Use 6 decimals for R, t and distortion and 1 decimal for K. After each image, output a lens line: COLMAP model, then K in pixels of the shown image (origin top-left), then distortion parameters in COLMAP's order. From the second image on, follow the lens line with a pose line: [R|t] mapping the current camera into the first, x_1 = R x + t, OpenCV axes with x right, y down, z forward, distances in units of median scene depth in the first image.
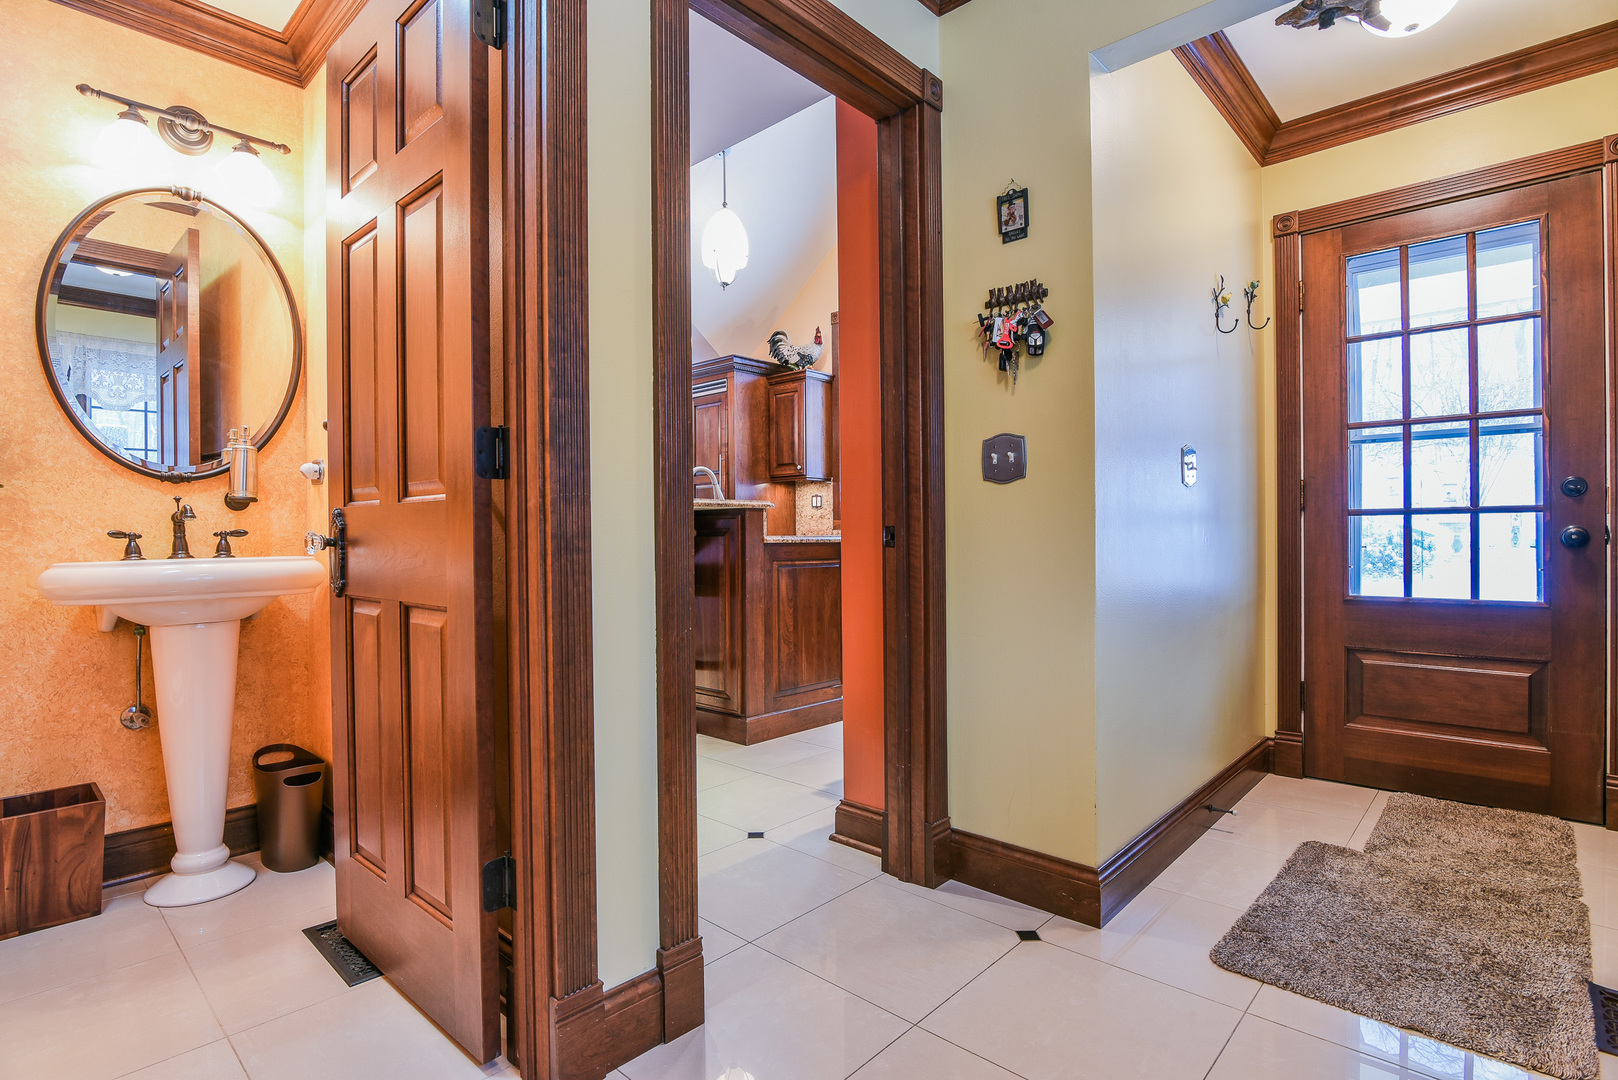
lens RADIAL K [[791.2, 0, 810.7], [0, 791.2, 543.3], [0, 0, 1]] dist [-0.024859, -0.000465]
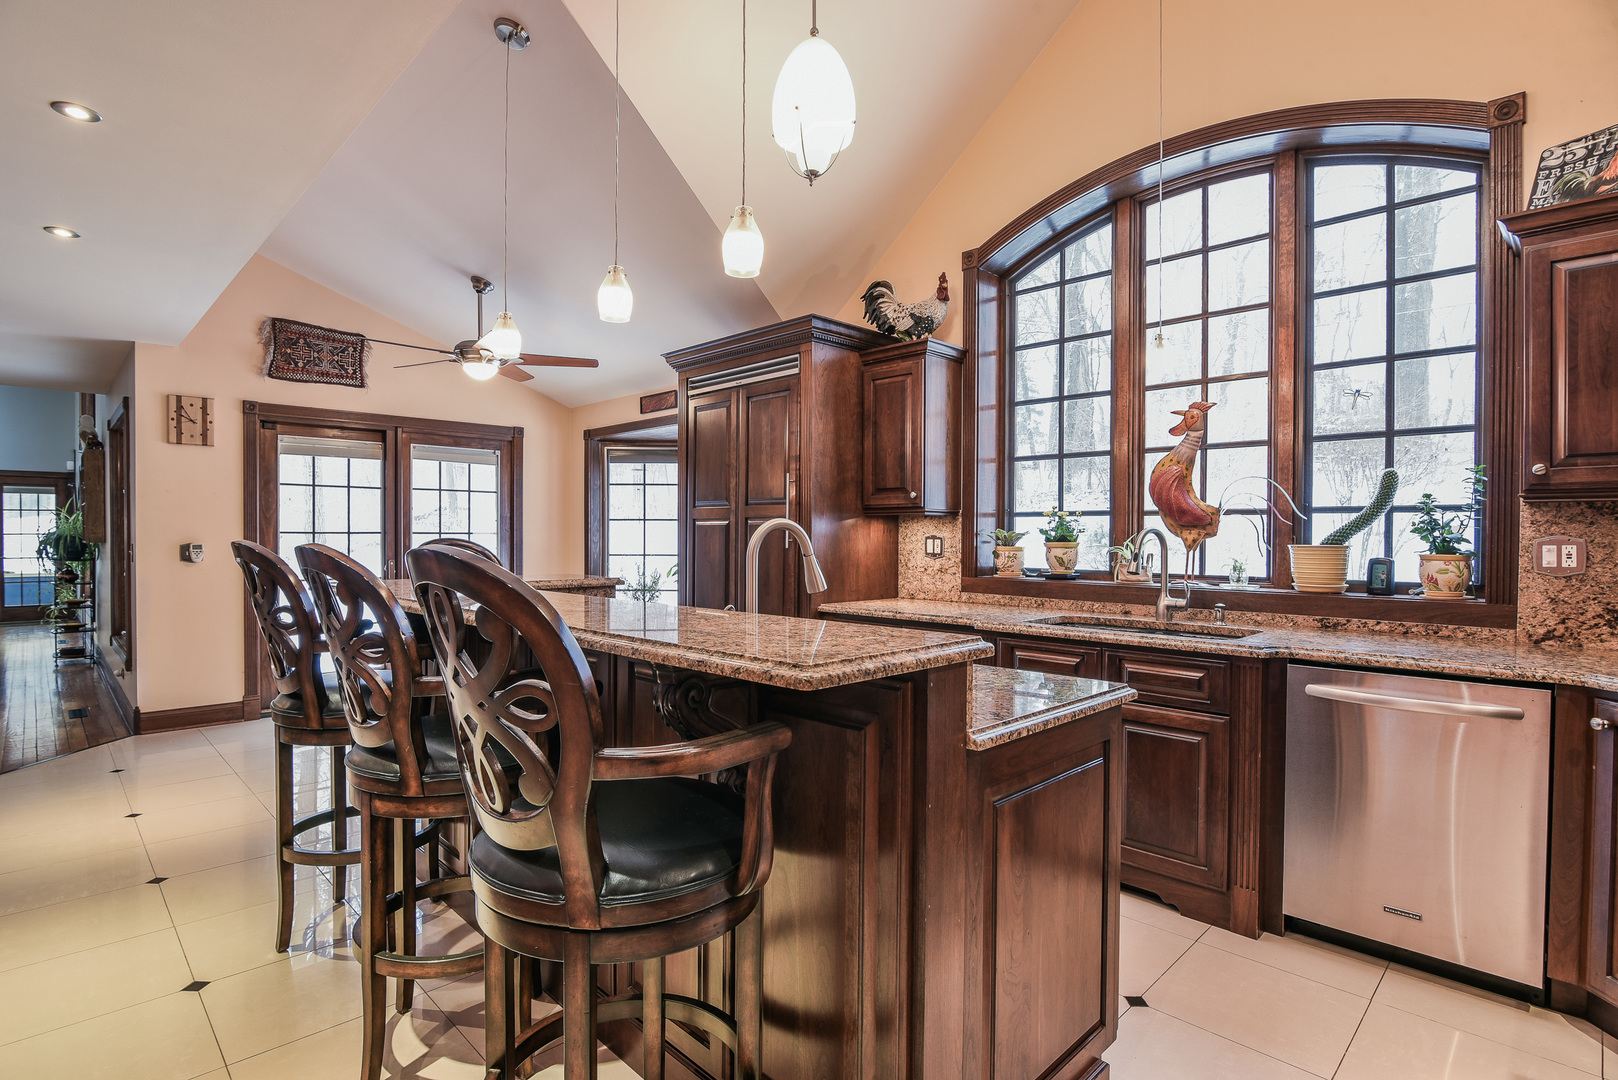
lens RADIAL K [[791.2, 0, 810.7], [0, 791.2, 543.7], [0, 0, 1]] dist [-0.024859, -0.000465]
pose [[0.999155, 0.011160, -0.039563, -0.069147], [-0.011033, 0.999933, 0.003412, -0.057323], [0.039598, -0.002973, 0.999211, 0.360722]]
